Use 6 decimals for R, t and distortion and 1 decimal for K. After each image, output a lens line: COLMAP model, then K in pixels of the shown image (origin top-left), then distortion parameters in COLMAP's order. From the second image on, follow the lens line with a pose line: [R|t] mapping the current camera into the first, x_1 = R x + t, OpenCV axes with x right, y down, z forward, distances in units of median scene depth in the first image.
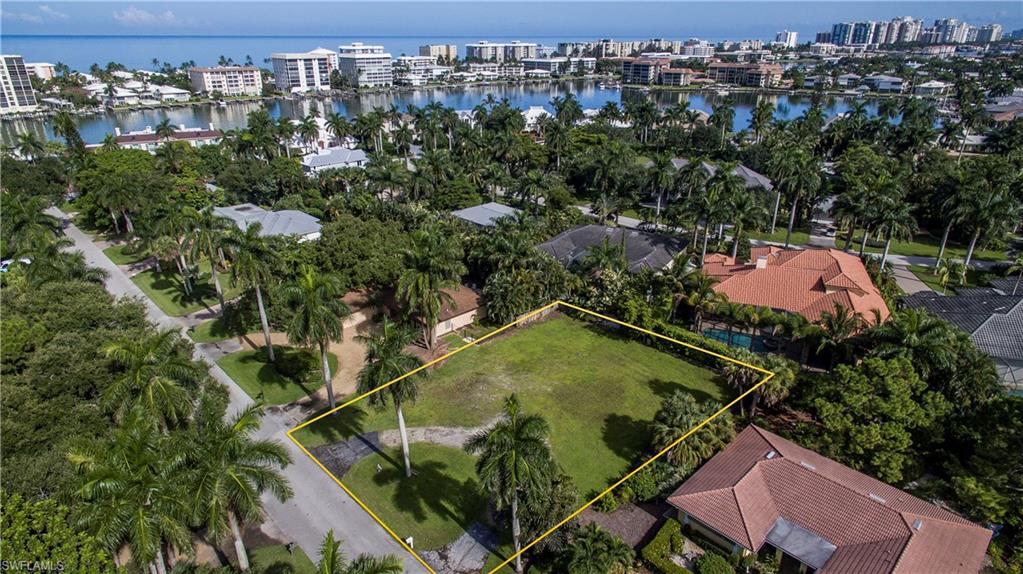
lens RADIAL K [[589.7, 0, 512.7], [0, 589.7, 294.5], [0, 0, 1]] dist [0.008281, -0.001224]
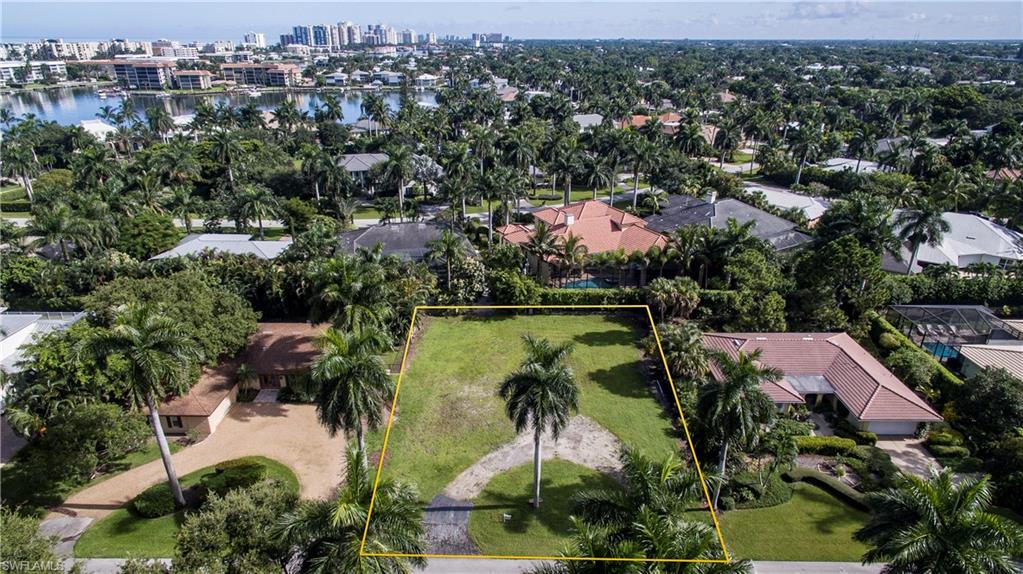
lens RADIAL K [[589.7, 0, 512.4], [0, 589.7, 289.0], [0, 0, 1]] dist [0.008281, -0.001224]
pose [[0.697637, -0.277832, 0.660388, -0.079763], [0.284554, 0.953378, 0.100492, -0.012279], [-0.657519, 0.117809, 0.744170, 0.035491]]
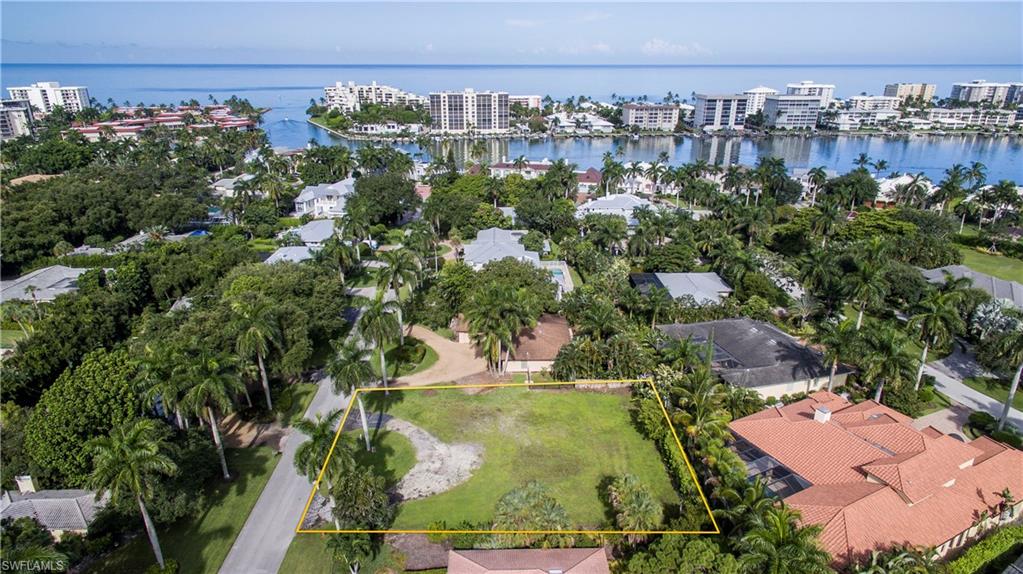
lens RADIAL K [[589.7, 0, 511.0], [0, 589.7, 288.9], [0, 0, 1]] dist [0.008281, -0.001224]
pose [[0.735233, 0.239952, -0.633921, 0.097525], [-0.271853, 0.961116, 0.048502, -0.024404], [0.620910, 0.136673, 0.771875, 0.010371]]
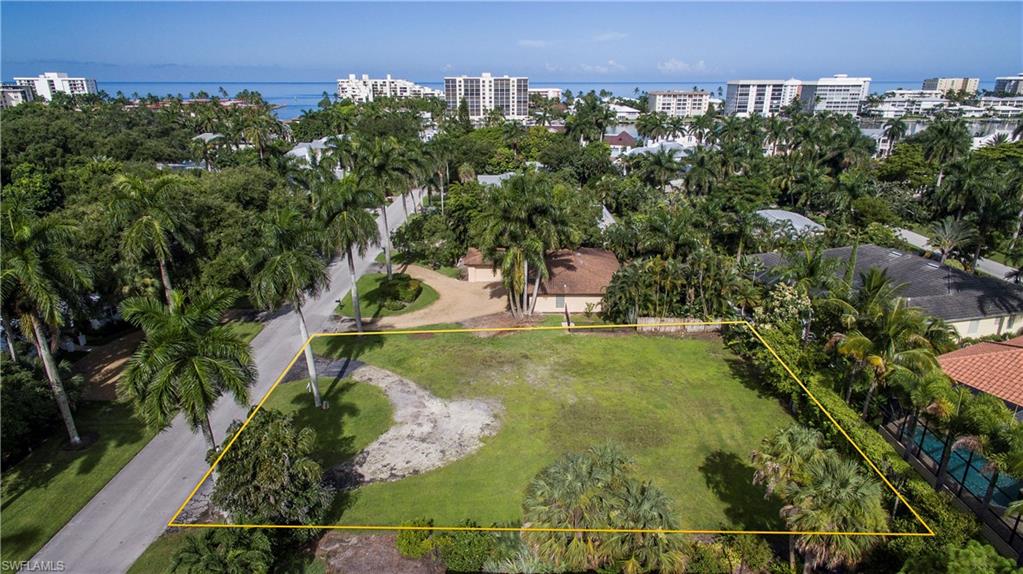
lens RADIAL K [[589.7, 0, 512.3], [0, 589.7, 282.9], [0, 0, 1]] dist [0.008281, -0.001224]
pose [[0.717851, 0.225206, -0.658766, 0.063255], [-0.279537, 0.959847, 0.023525, 0.003999], [0.637612, 0.167262, 0.751980, 0.057712]]
